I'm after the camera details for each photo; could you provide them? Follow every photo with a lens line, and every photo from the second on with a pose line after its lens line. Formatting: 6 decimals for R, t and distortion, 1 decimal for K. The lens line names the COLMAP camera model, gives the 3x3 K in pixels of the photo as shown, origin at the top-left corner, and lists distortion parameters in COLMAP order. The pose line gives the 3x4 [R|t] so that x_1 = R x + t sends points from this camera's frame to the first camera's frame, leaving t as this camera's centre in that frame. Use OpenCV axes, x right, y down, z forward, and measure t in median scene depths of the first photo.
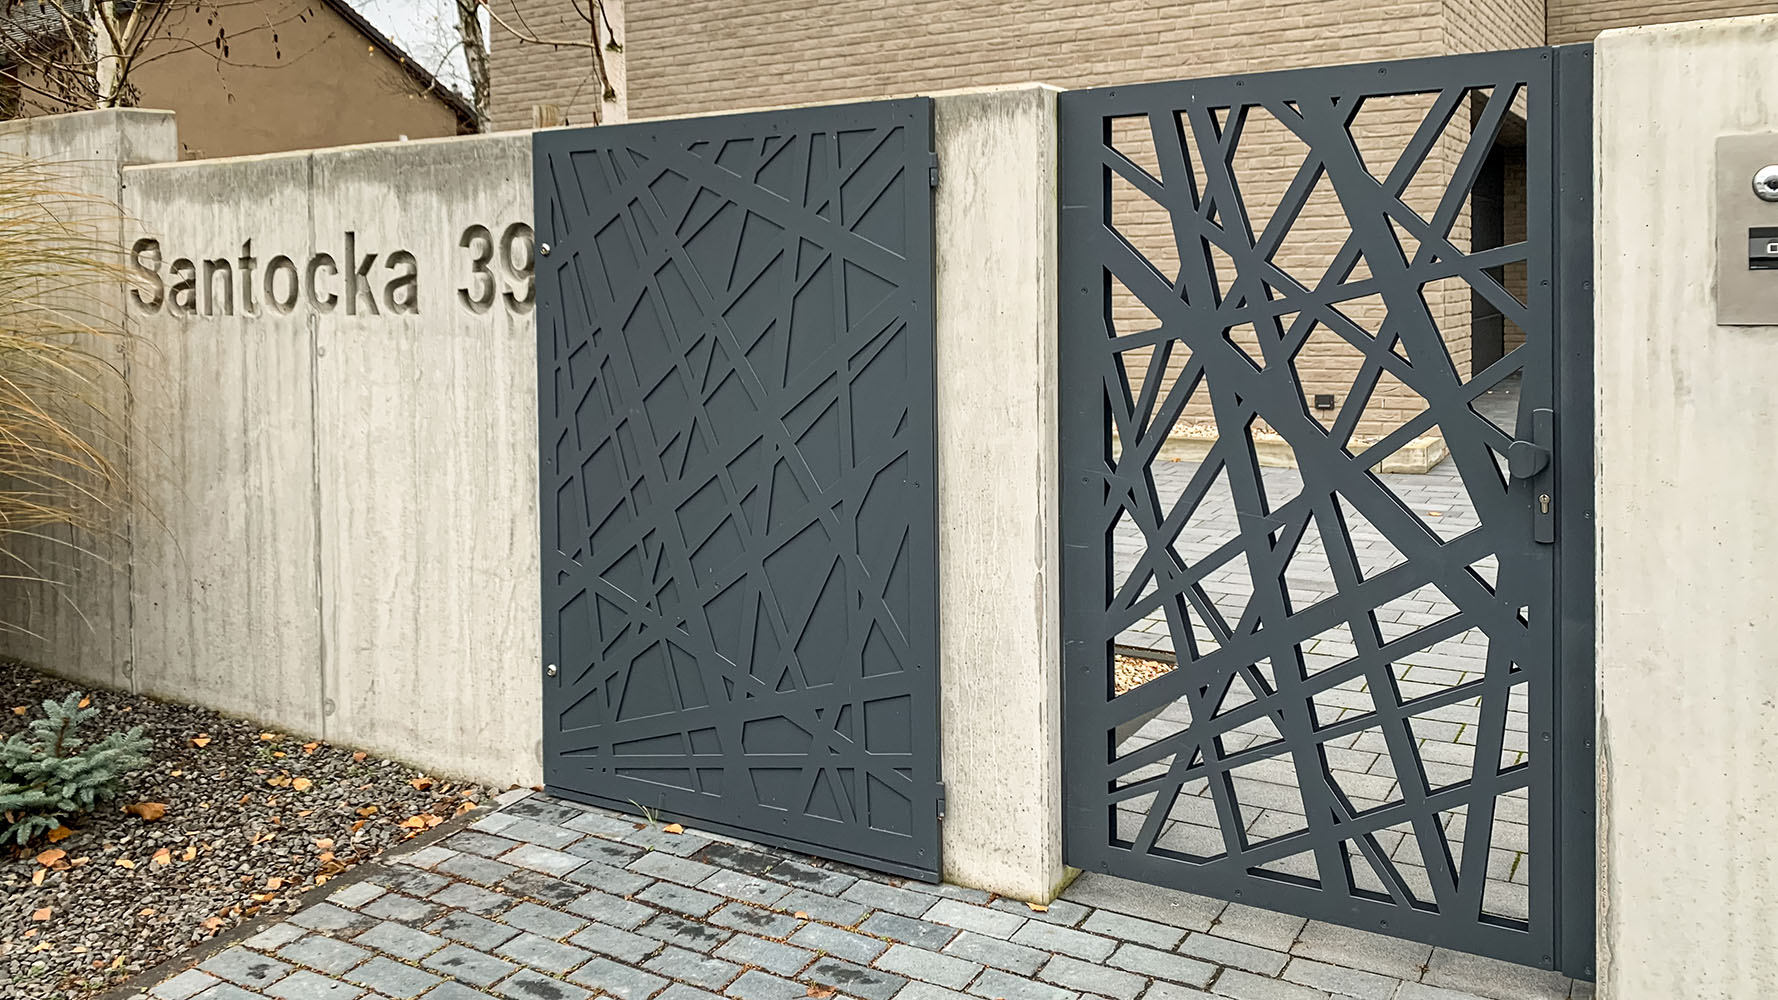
lens RADIAL K [[1348.0, 0, 878.1], [0, 1348.0, 303.6], [0, 0, 1]] dist [0.031833, -0.083030]
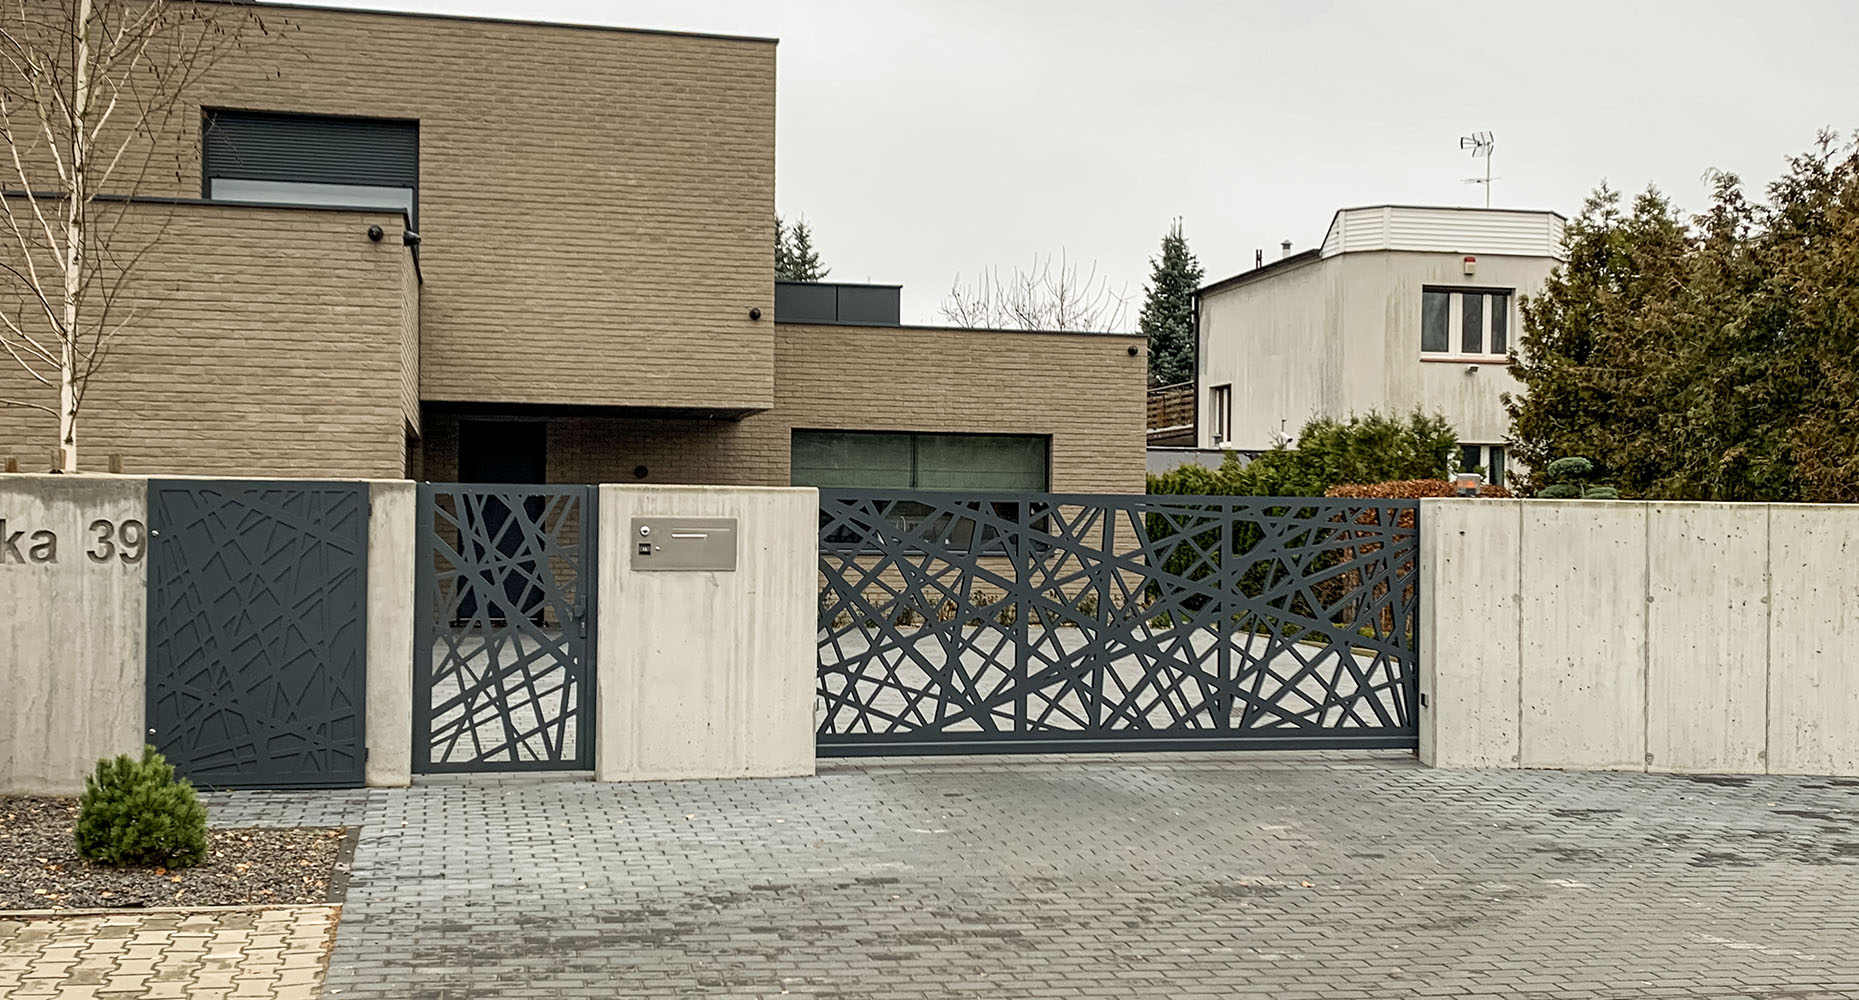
lens RADIAL K [[1746.7, 0, 929.5], [0, 1746.7, 500.0], [0, 0, 1]] dist [0.047243, -0.008158]
pose [[0.746184, 0.033234, 0.664910, -1.292484], [-0.013297, 0.999298, -0.035025, -0.012824], [-0.665607, 0.017294, 0.746102, -2.061431]]
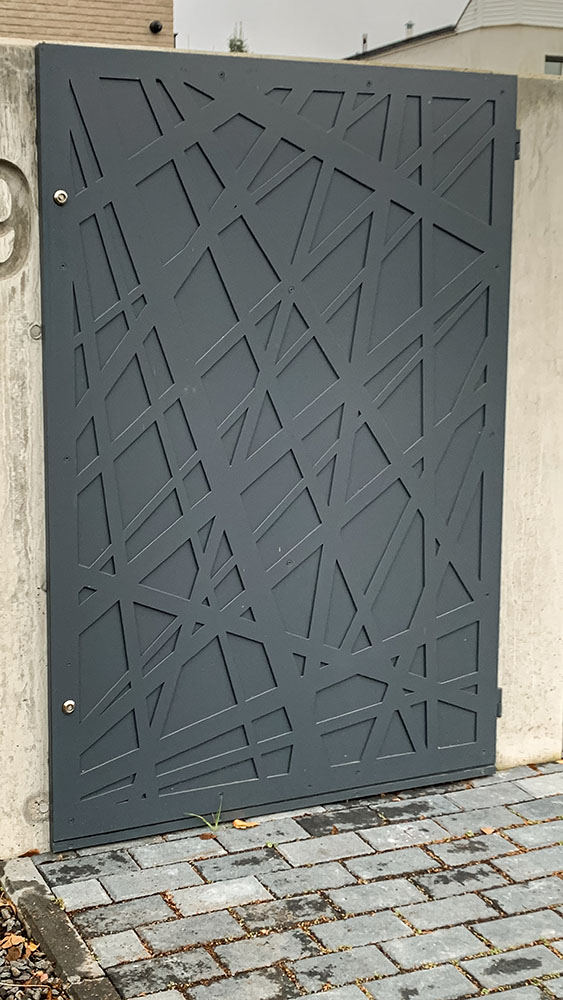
lens RADIAL K [[1241.1, 0, 279.5], [0, 1241.1, 420.9], [0, 0, 1]] dist [-0.007995, 0.073038]
pose [[0.618493, -0.086284, 0.781039, -0.812573], [-0.005022, 0.993499, 0.113732, 0.008375], [-0.785774, -0.074265, 0.614039, 0.478519]]
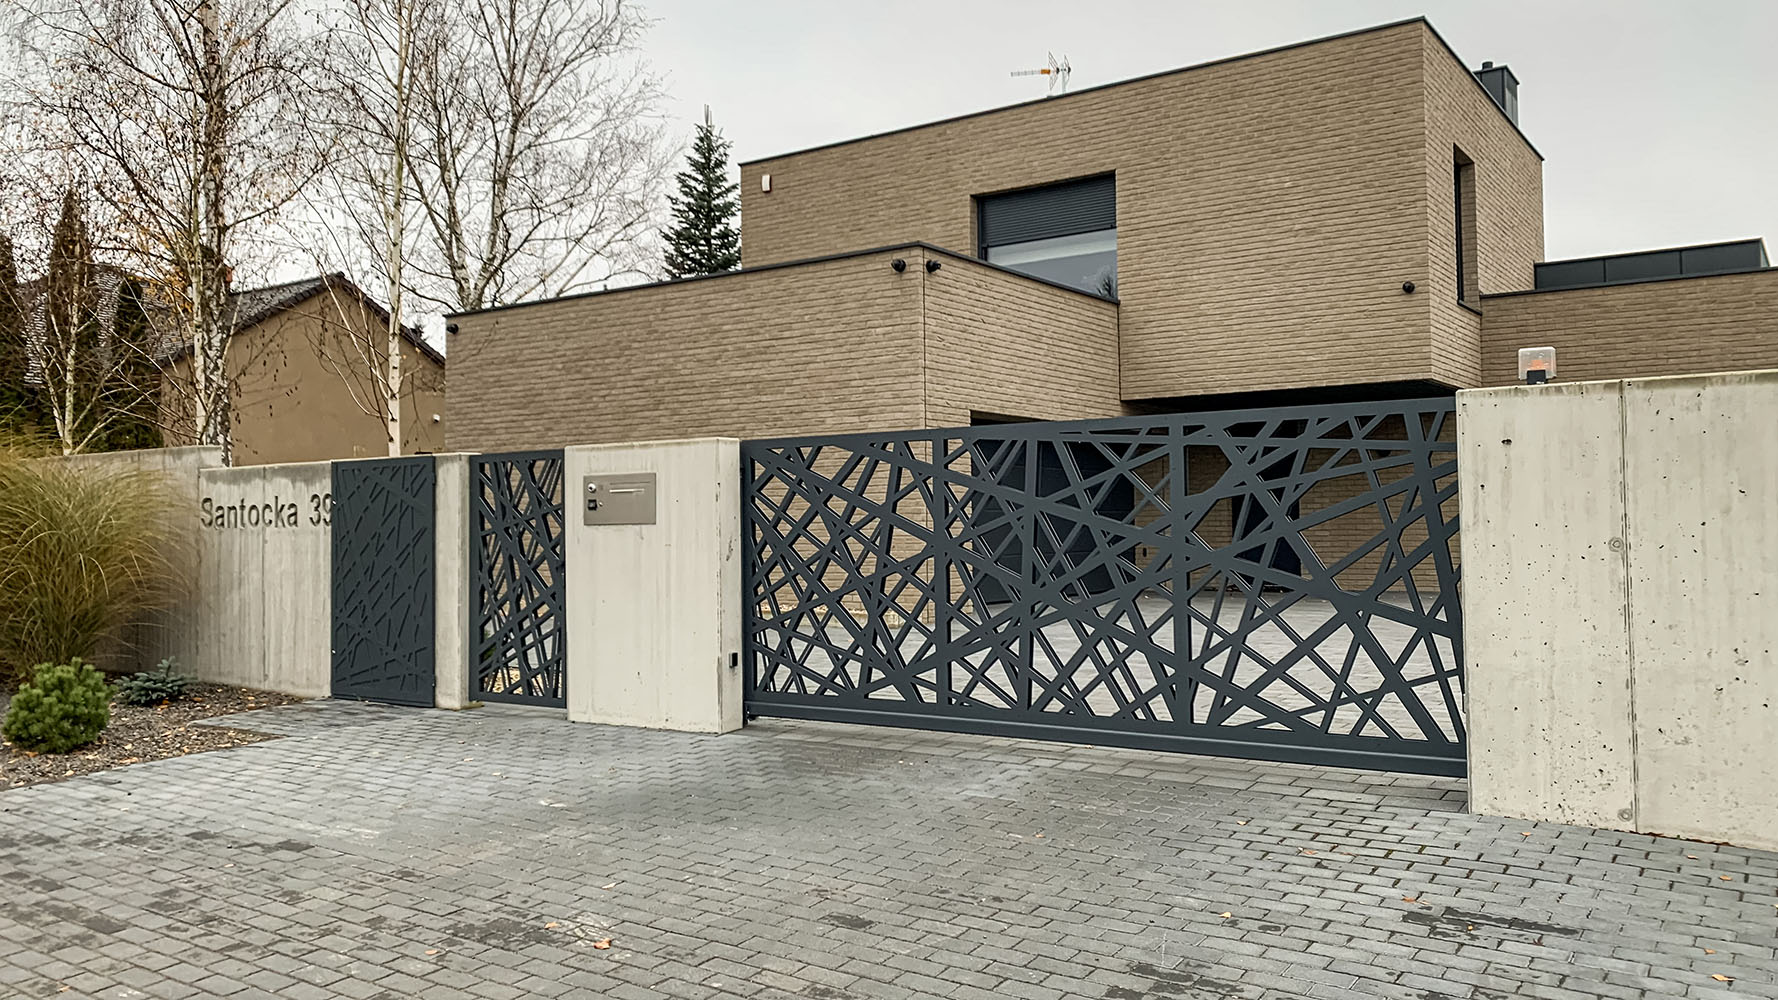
lens RADIAL K [[1319.7, 0, 887.5], [0, 1319.7, 461.0], [0, 0, 1]] dist [0.035820, -0.071389]
pose [[0.997323, -0.003882, -0.073024, 1.228388], [-0.000495, 0.998208, -0.059830, 0.040849], [0.073126, 0.059706, 0.995534, -1.865015]]
